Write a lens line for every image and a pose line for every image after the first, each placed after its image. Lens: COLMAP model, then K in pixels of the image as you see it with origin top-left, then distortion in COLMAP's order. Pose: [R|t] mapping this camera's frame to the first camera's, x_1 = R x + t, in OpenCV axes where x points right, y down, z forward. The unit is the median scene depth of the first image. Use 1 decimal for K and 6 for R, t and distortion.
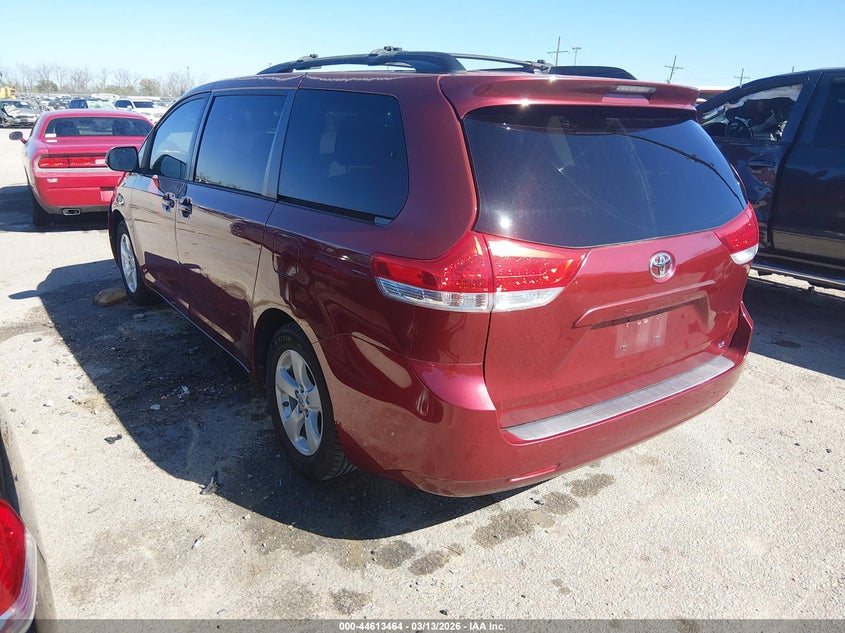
lens RADIAL K [[682.9, 0, 406.3], [0, 682.9, 315.8], [0, 0, 1]] dist [0.070428, -0.147949]
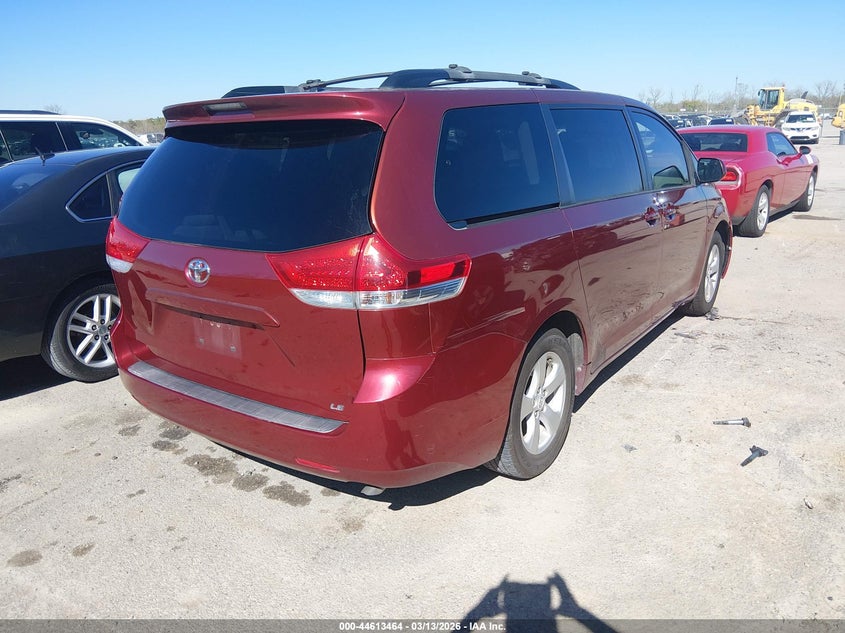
lens RADIAL K [[682.9, 0, 406.3], [0, 682.9, 315.8], [0, 0, 1]] dist [0.070428, -0.147949]
pose [[0.287353, 0.237189, -0.927992, 1.364999], [-0.252064, 0.953429, 0.165639, -0.245756], [0.924063, 0.186317, 0.333757, 0.891244]]
